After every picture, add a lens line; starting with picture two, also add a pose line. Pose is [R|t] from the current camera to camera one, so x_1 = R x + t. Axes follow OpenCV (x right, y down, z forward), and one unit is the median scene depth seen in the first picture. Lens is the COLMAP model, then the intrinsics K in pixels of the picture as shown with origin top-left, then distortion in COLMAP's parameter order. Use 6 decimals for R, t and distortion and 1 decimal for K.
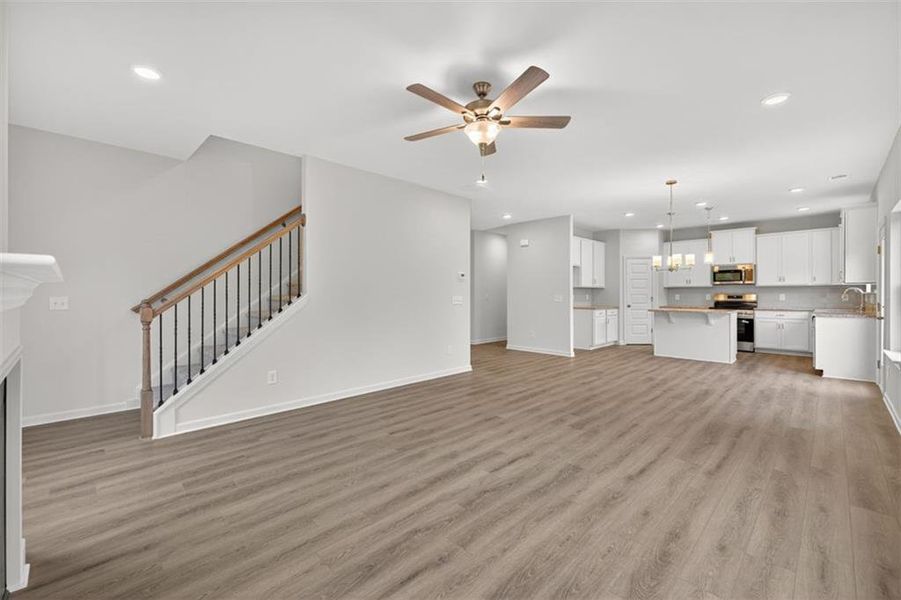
lens RADIAL K [[377.6, 0, 448.6], [0, 377.6, 291.0], [0, 0, 1]] dist [0.008586, -0.000192]
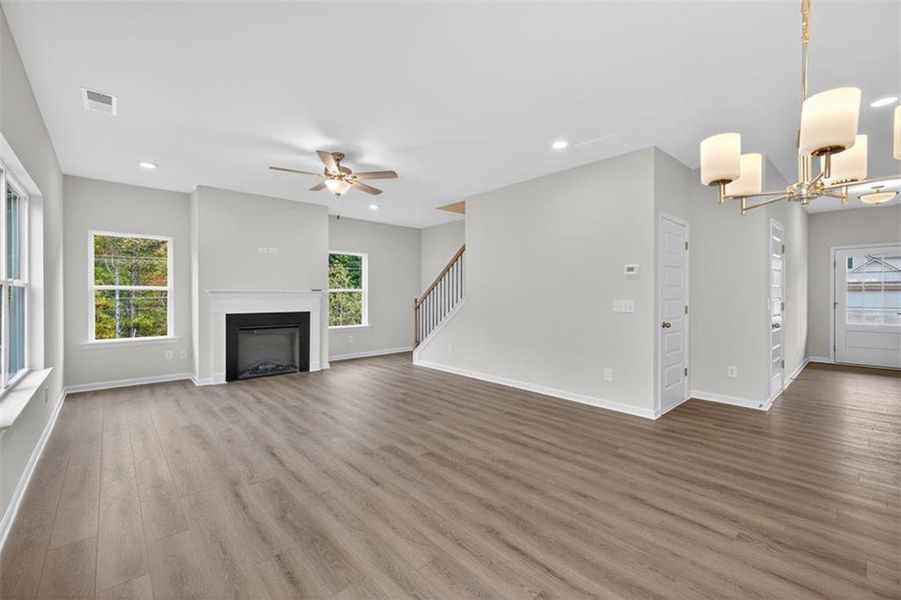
lens RADIAL K [[375.5, 0, 448.2], [0, 375.5, 292.8], [0, 0, 1]] dist [0.007023, -0.000117]
pose [[-0.048896, -0.006949, -0.998780, 0.694181], [0.003789, 0.999967, -0.007143, 0.003271], [0.998797, -0.004134, -0.048868, 0.682092]]
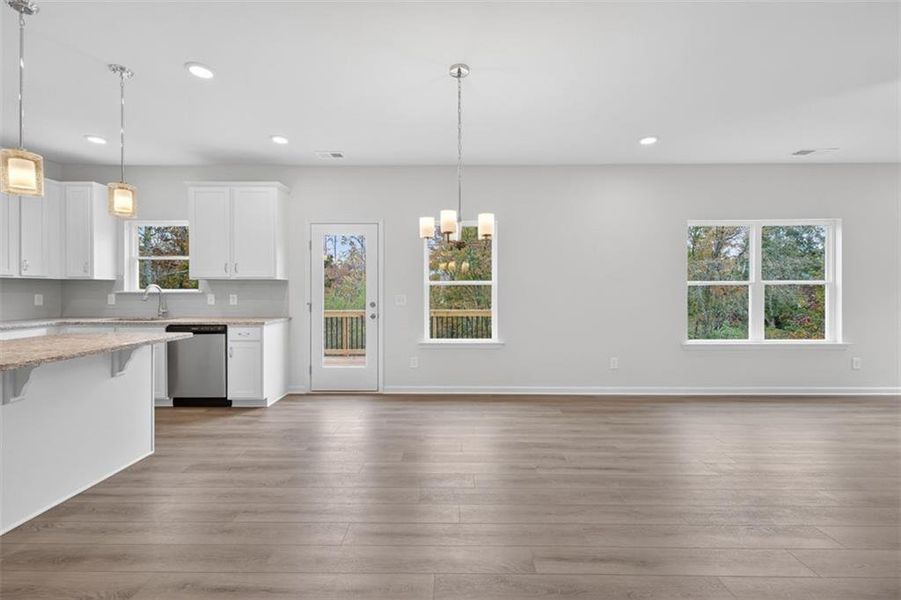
lens RADIAL K [[375.5, 0, 448.2], [0, 375.5, 292.8], [0, 0, 1]] dist [0.007023, -0.000117]
pose [[-0.705584, -0.000109, 0.708626, 0.207808], [-0.001164, 0.999999, -0.001006, 0.006418], [-0.708625, -0.001535, -0.705584, 1.155187]]
